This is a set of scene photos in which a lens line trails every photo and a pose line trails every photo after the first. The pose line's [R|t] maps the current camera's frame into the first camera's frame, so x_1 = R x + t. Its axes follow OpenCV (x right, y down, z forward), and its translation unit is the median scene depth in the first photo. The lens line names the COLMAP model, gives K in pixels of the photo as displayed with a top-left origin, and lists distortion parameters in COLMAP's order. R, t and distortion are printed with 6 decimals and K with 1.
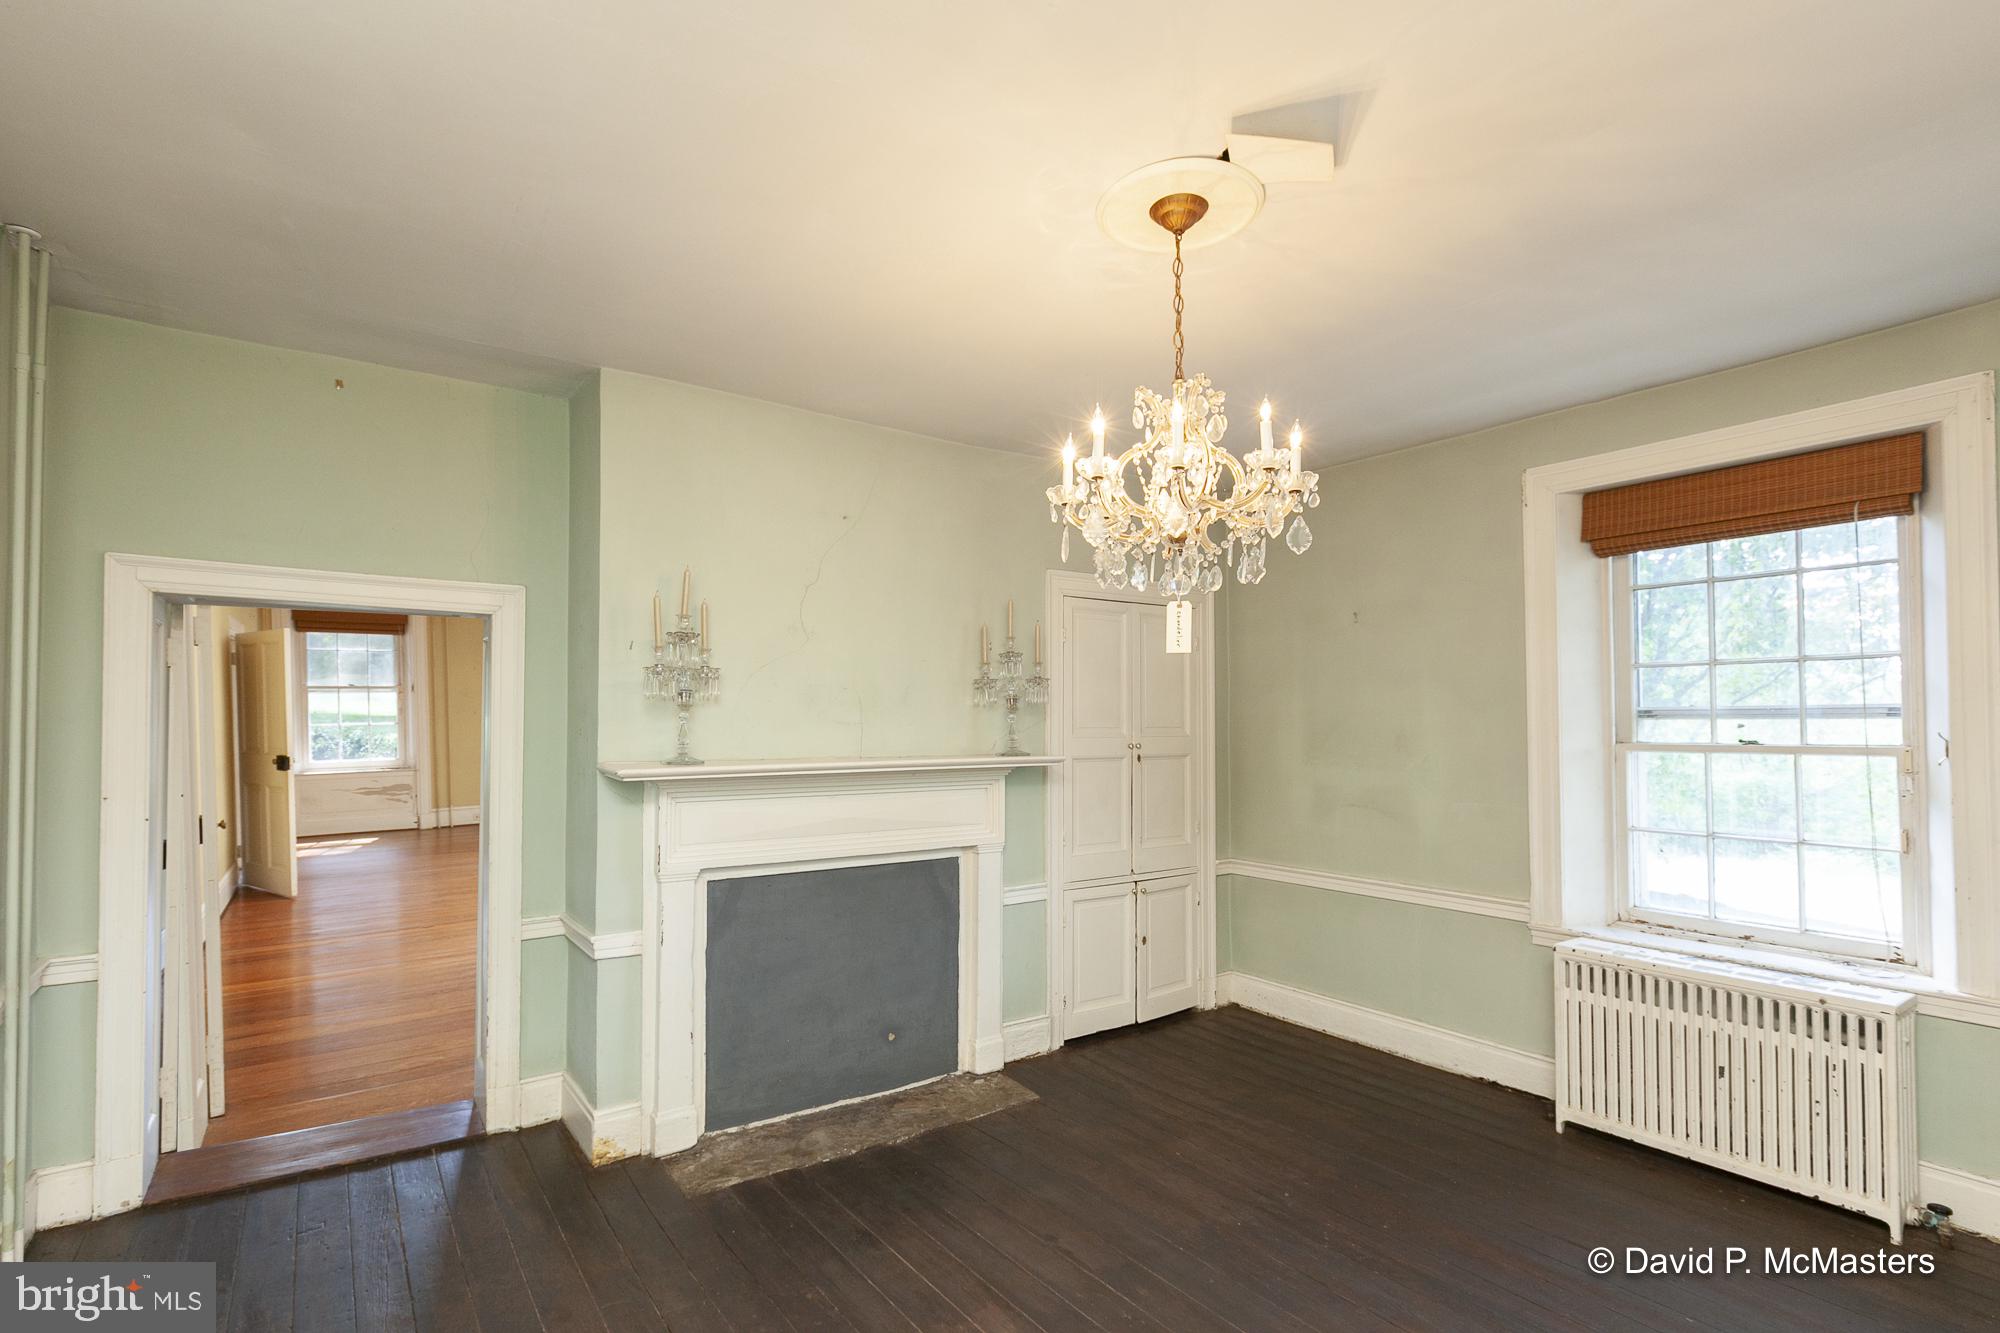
lens RADIAL K [[952.4, 0, 990.7], [0, 952.4, 701.2], [0, 0, 1]] dist [-0.001671, -0.000392]
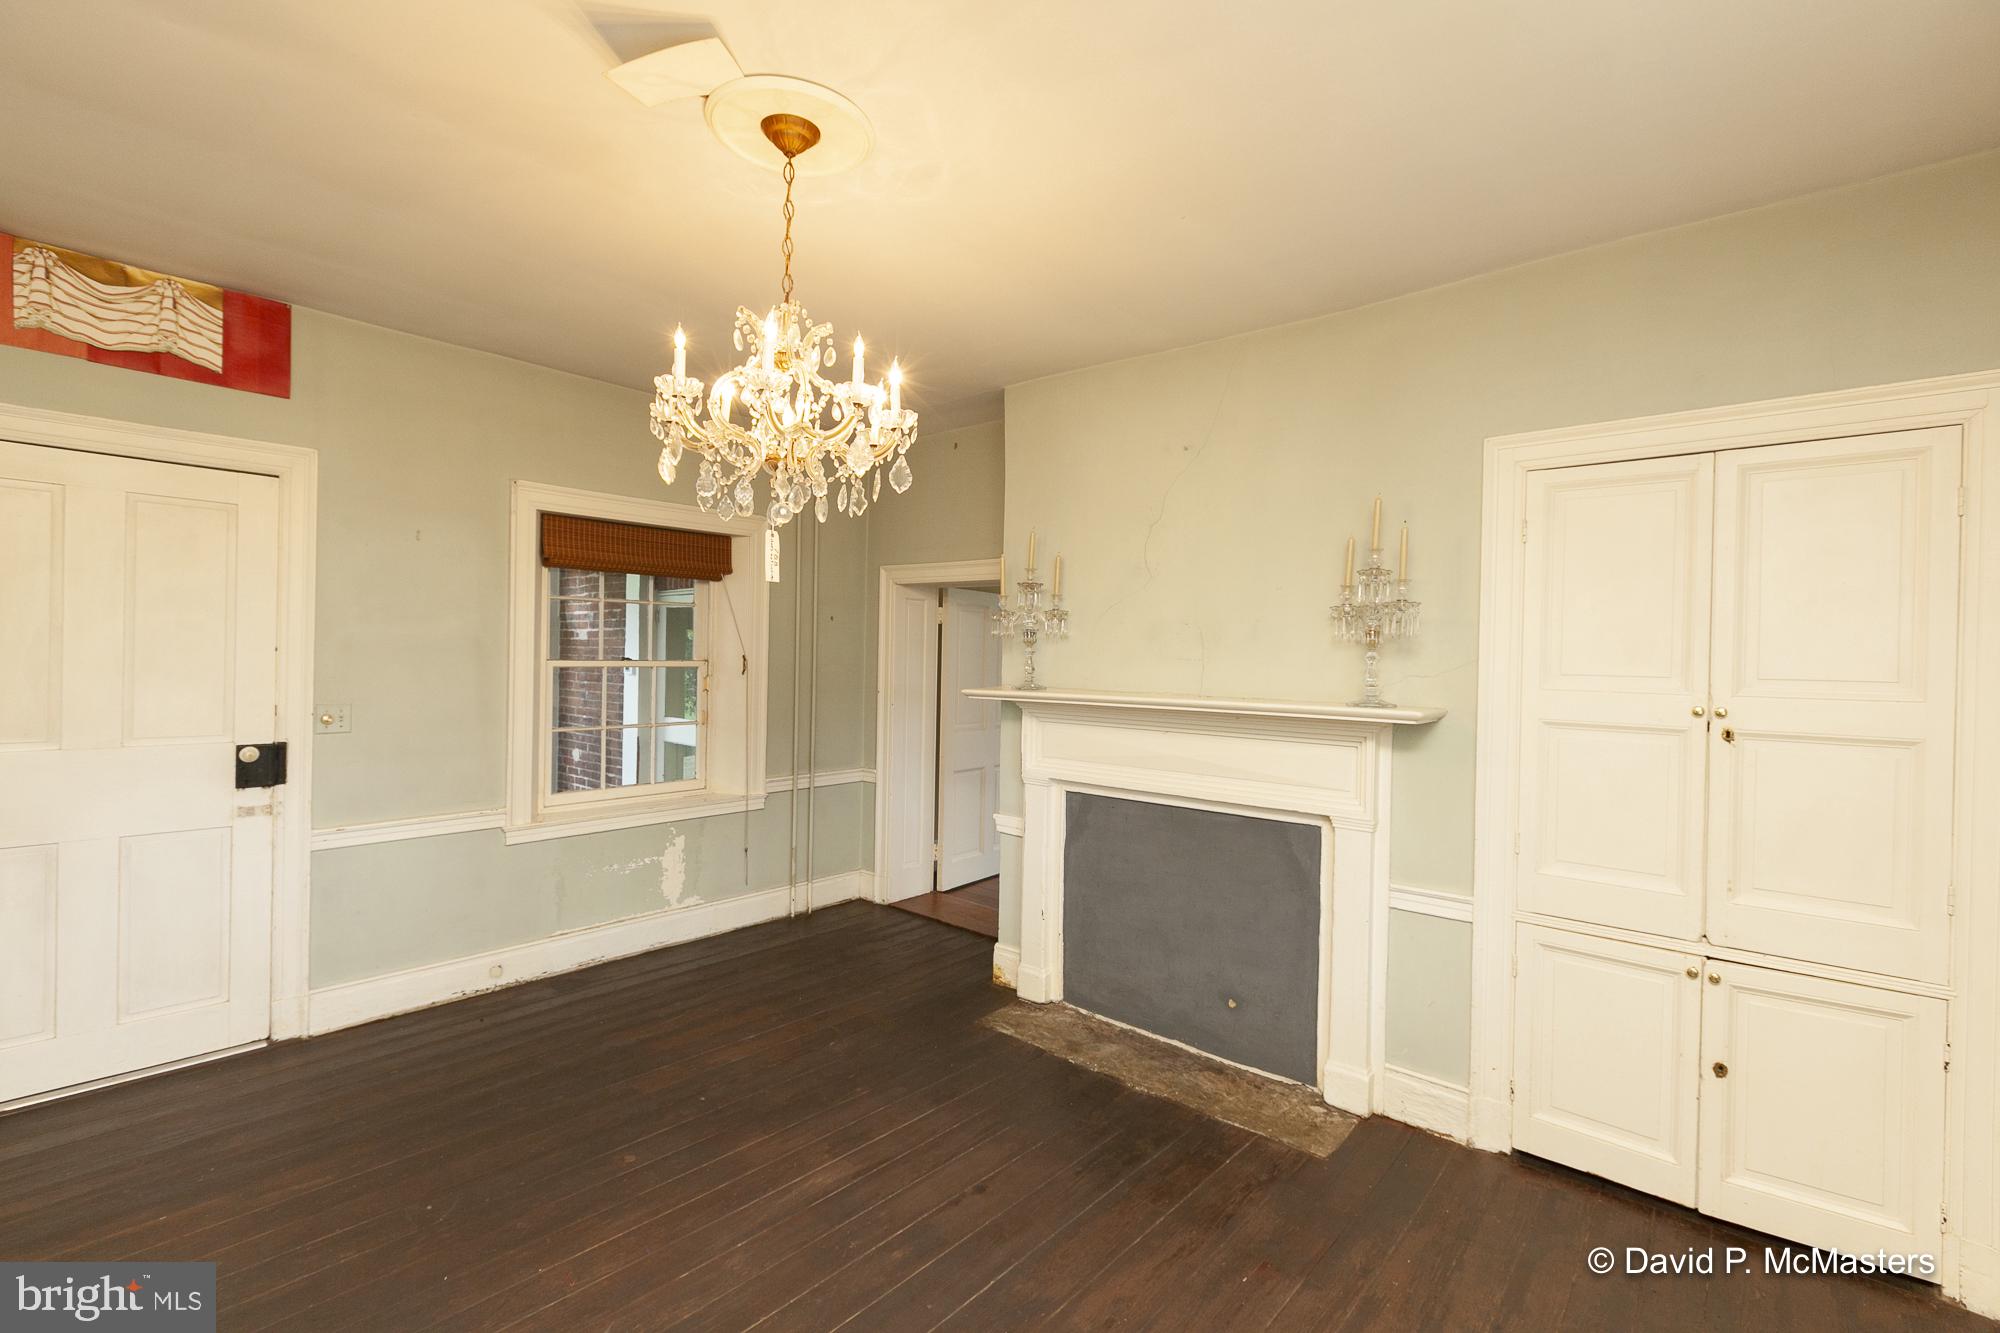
lens RADIAL K [[906.6, 0, 998.3], [0, 906.6, 658.8], [0, 0, 1]] dist [0.001978, 0.000021]
pose [[0.231069, 0.008338, -0.972902, 0.656553], [0.002675, 0.999954, 0.009205, 0.012282], [0.972934, -0.004729, 0.231036, 0.555403]]
